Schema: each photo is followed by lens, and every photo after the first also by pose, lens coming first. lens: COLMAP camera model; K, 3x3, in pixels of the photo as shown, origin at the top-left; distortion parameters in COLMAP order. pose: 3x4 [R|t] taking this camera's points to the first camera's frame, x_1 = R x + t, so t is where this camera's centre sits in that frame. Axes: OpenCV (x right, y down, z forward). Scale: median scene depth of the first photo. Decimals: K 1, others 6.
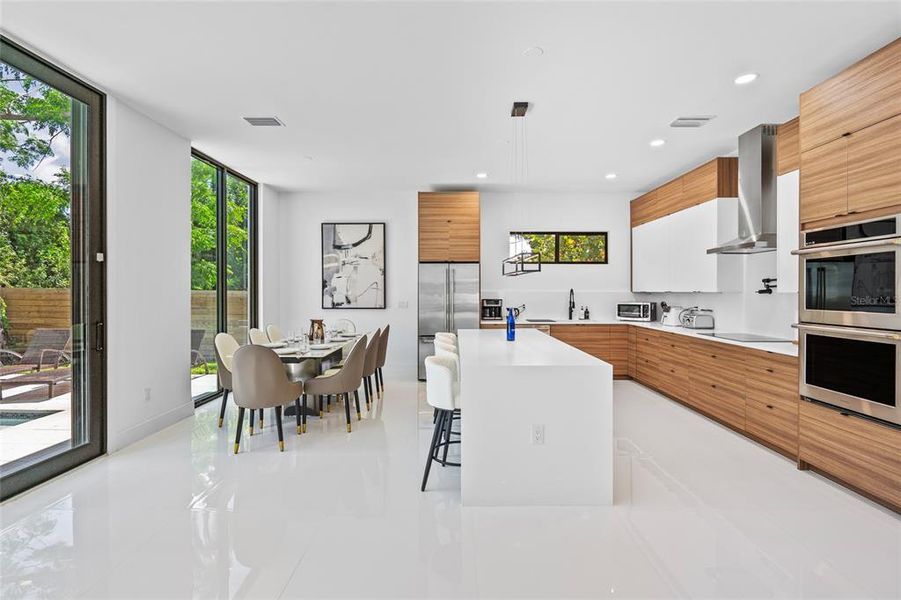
lens RADIAL K [[415.8, 0, 448.7], [0, 415.8, 293.6], [0, 0, 1]] dist [-0.005076, 0.001120]
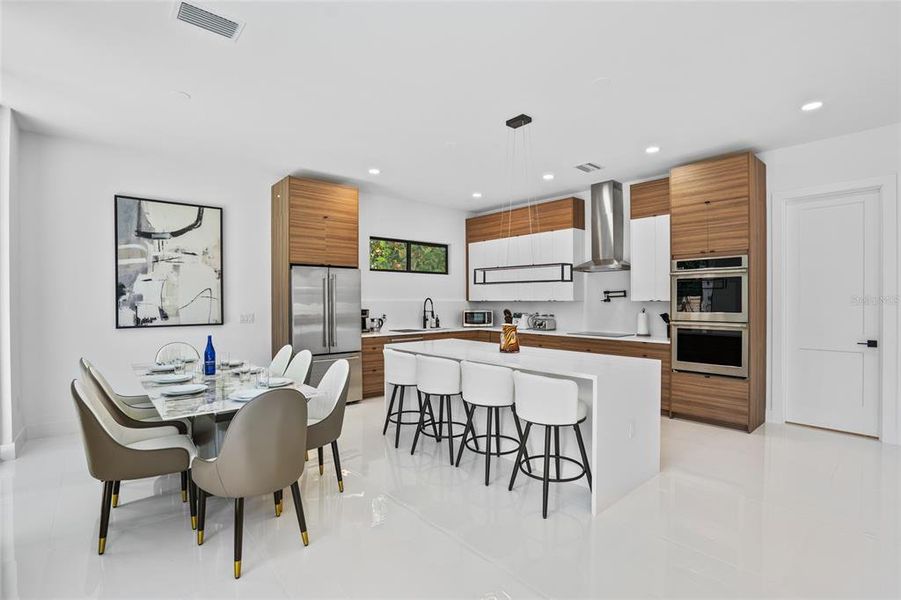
lens RADIAL K [[425.6, 0, 451.1], [0, 425.6, 303.4], [0, 0, 1]] dist [-0.037794, 0.004804]
pose [[0.749185, -0.006423, 0.662329, -0.389542], [0.005753, 0.999978, 0.003191, -0.001473], [-0.662335, 0.001420, 0.749206, 0.199501]]
